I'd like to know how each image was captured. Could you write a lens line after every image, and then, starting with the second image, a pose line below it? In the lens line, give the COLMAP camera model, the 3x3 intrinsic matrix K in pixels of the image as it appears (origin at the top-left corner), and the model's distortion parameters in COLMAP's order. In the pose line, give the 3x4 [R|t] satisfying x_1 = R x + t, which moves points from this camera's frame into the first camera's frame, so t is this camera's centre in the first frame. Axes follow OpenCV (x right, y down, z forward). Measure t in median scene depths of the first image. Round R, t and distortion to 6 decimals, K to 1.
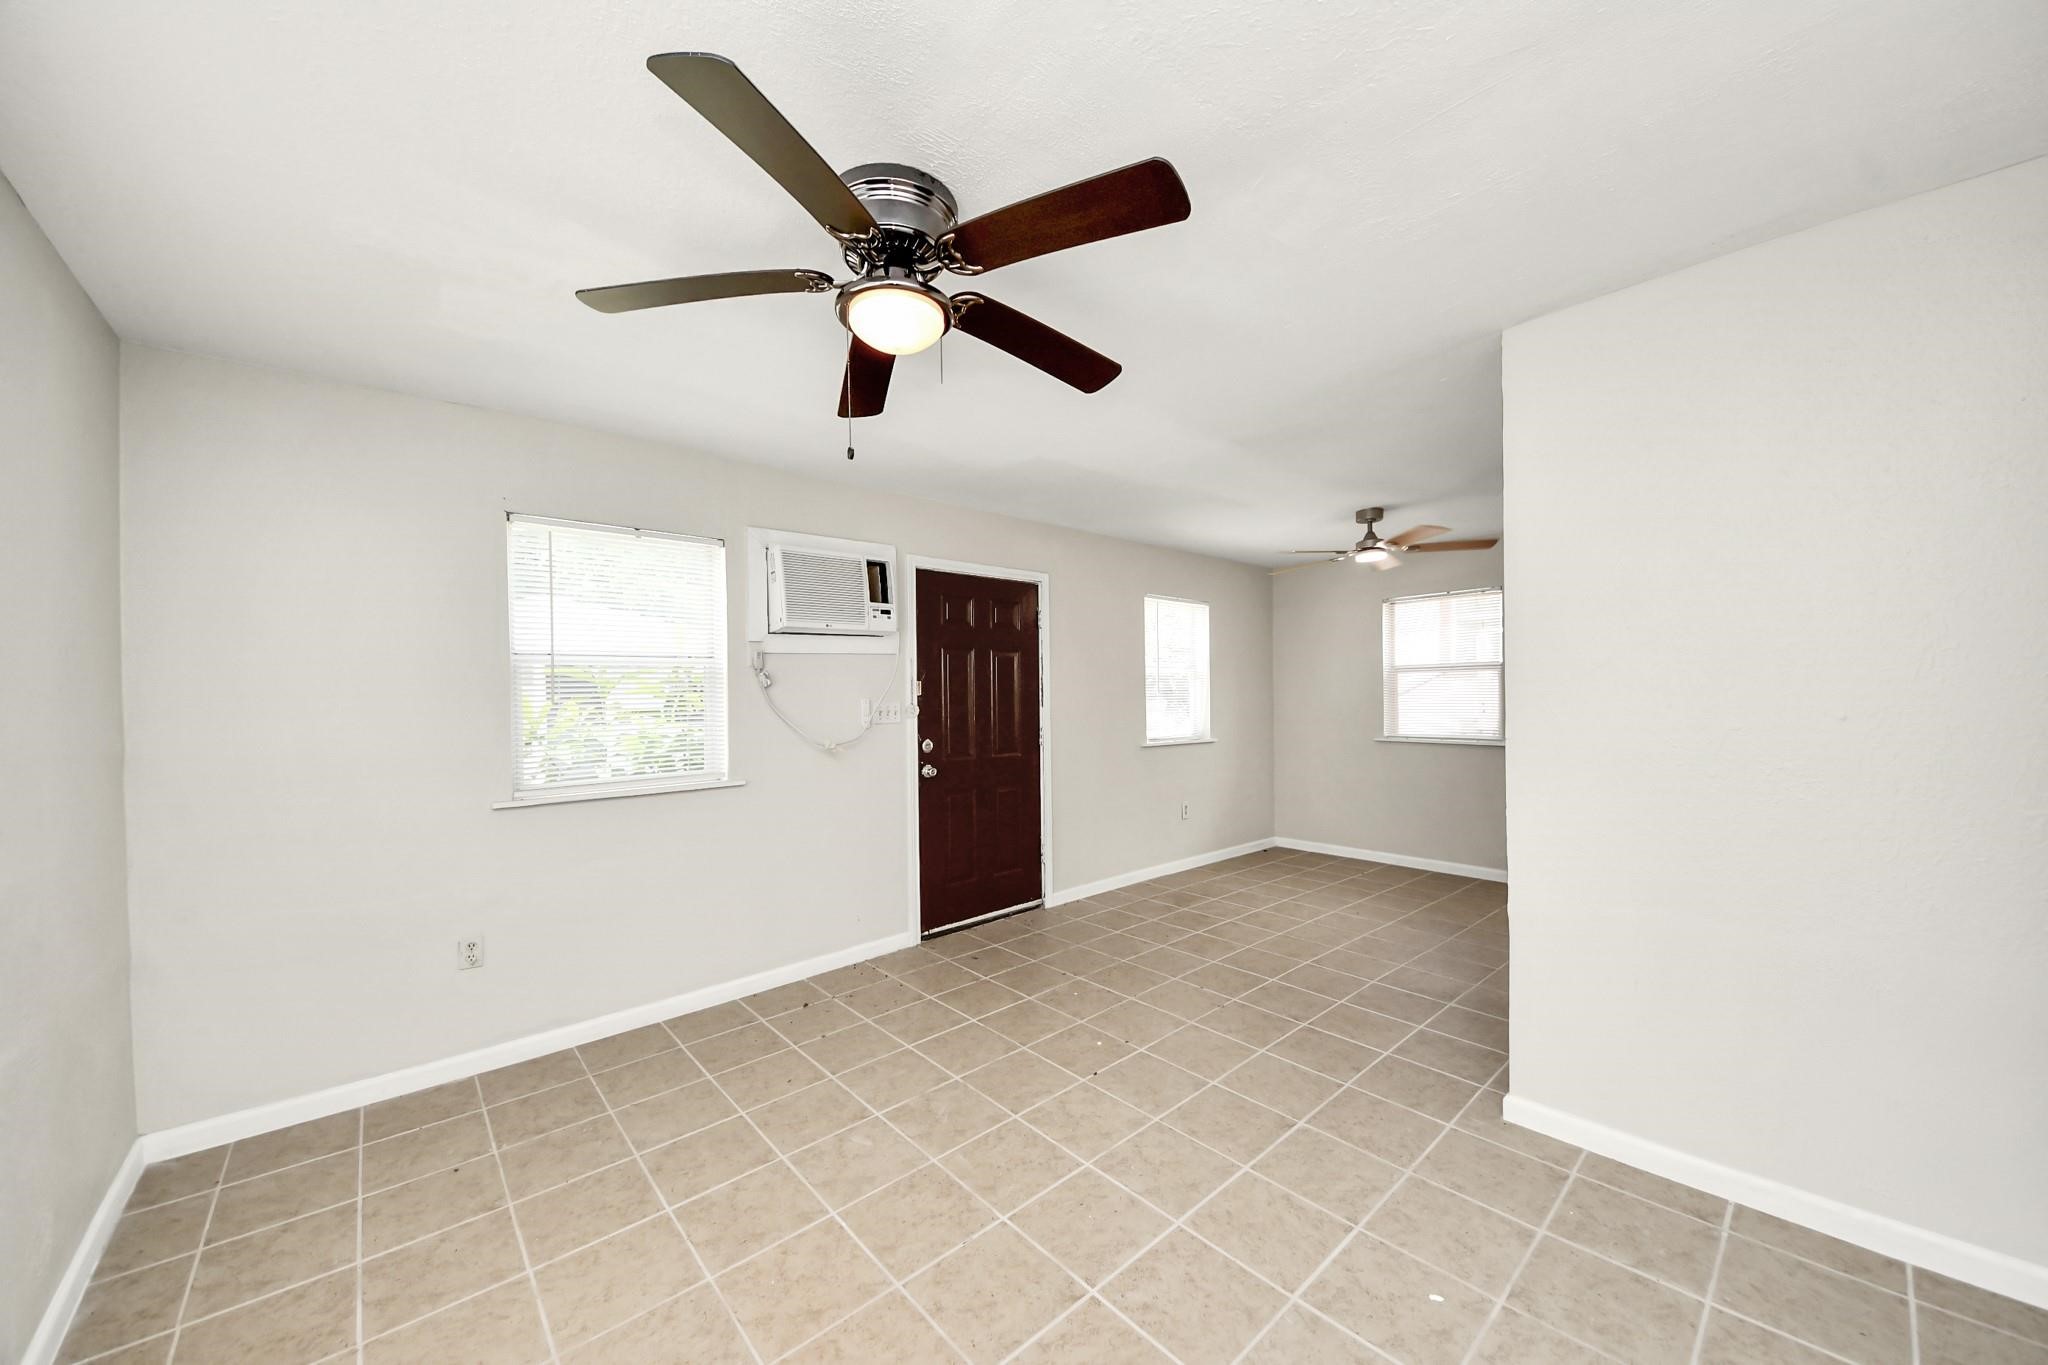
lens RADIAL K [[747.4, 0, 1037.6], [0, 747.4, 689.7], [0, 0, 1]] dist [0.053282, -0.030952]
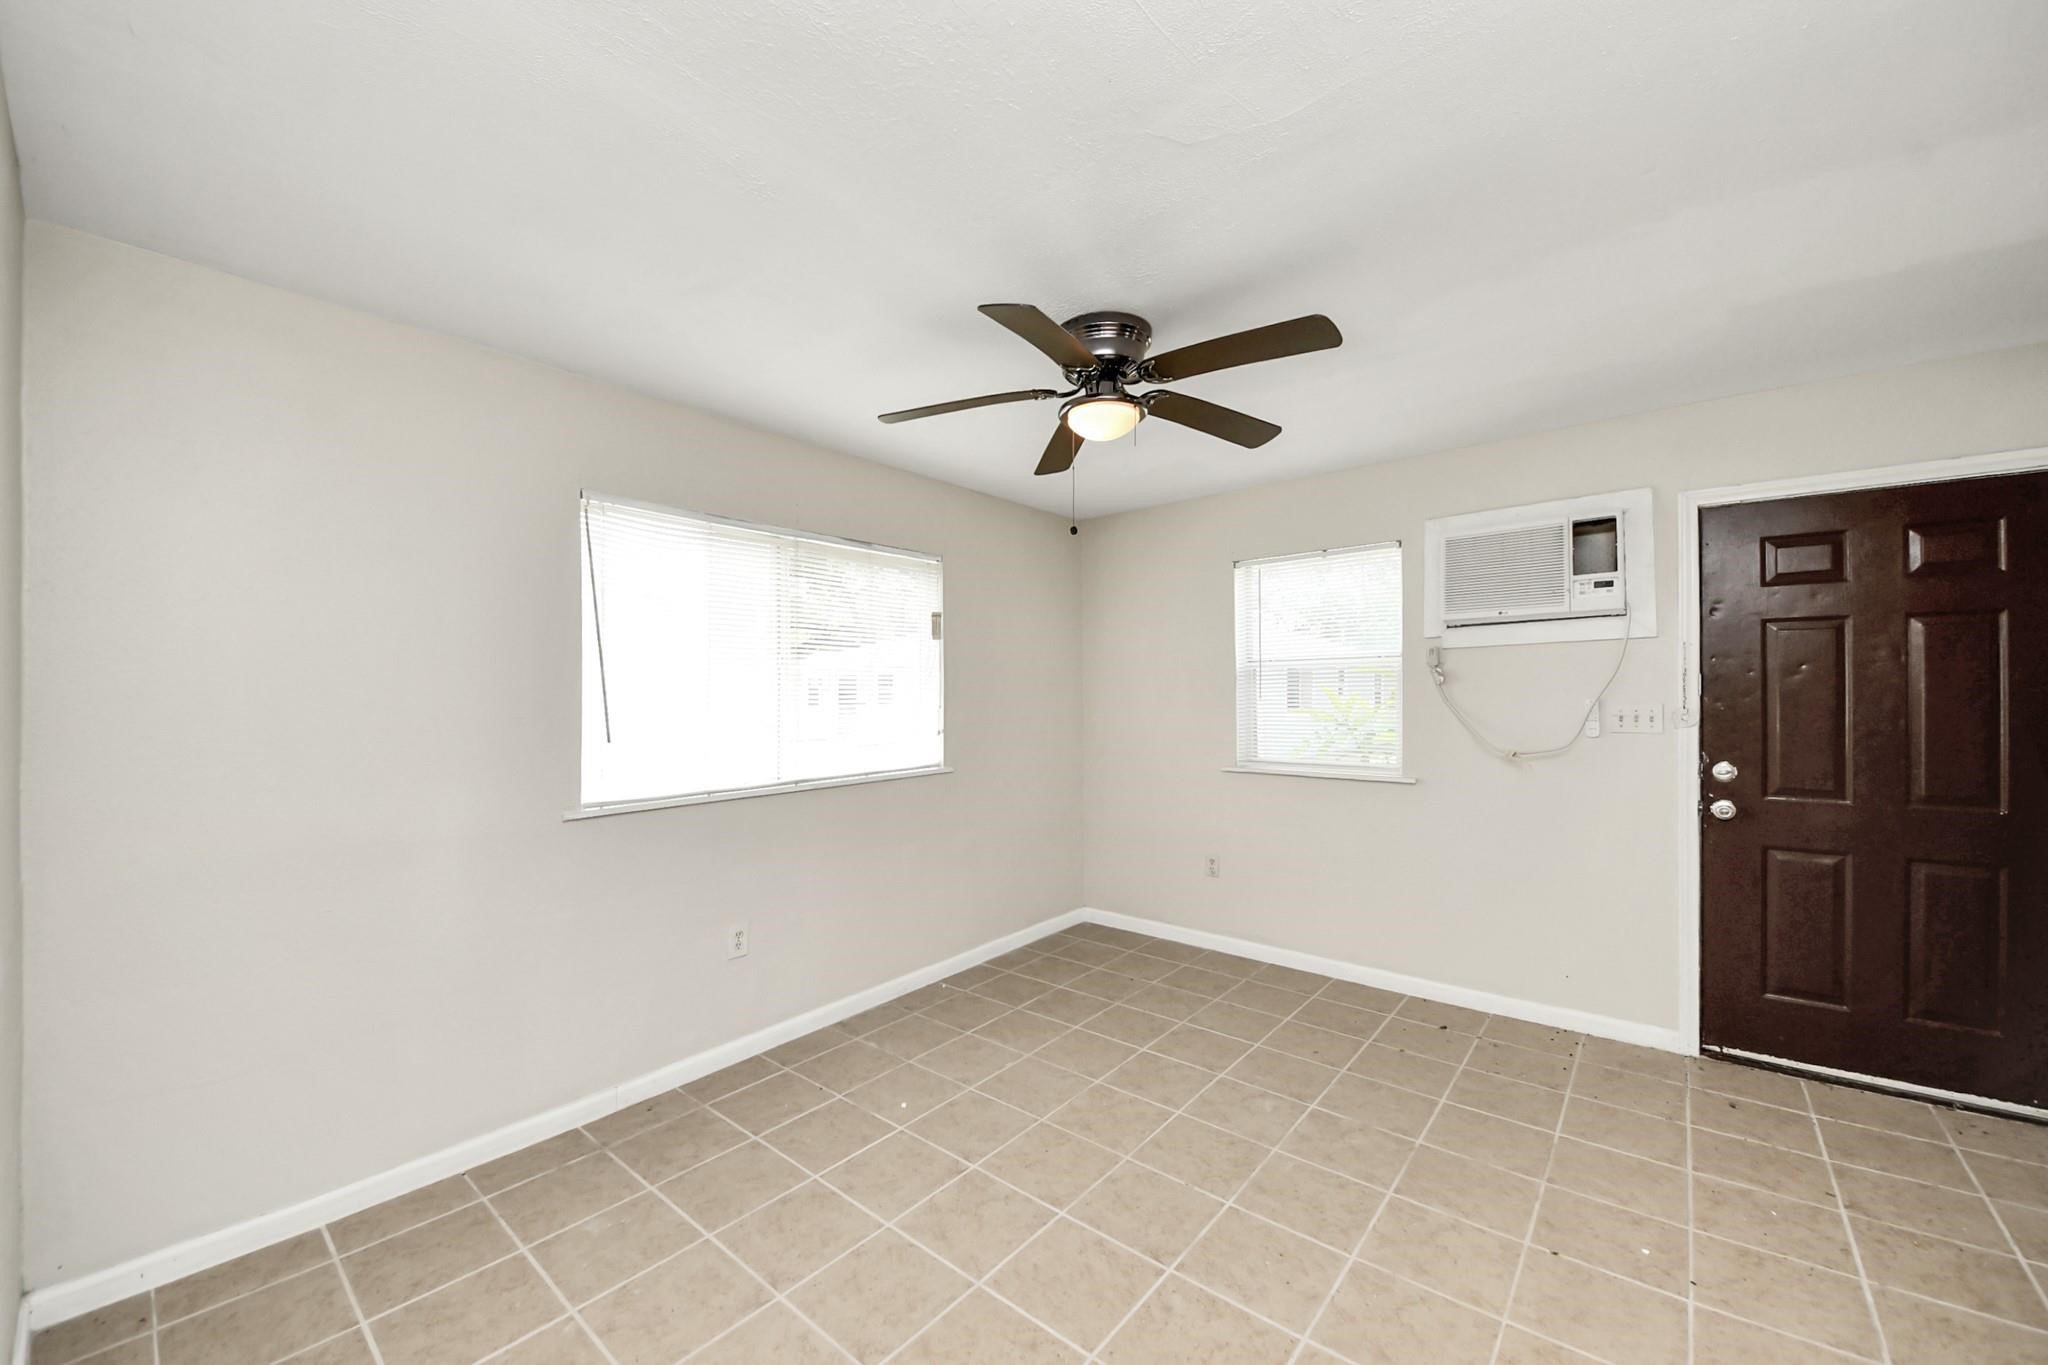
lens RADIAL K [[778.2, 0, 979.3], [0, 778.2, 678.0], [0, 0, 1]] dist [0.002052, -0.008758]
pose [[0.095188, -0.010774, -0.995401, 0.563732], [0.002188, 0.999941, -0.010613, -0.002413], [0.995457, -0.001168, 0.095206, 0.327247]]
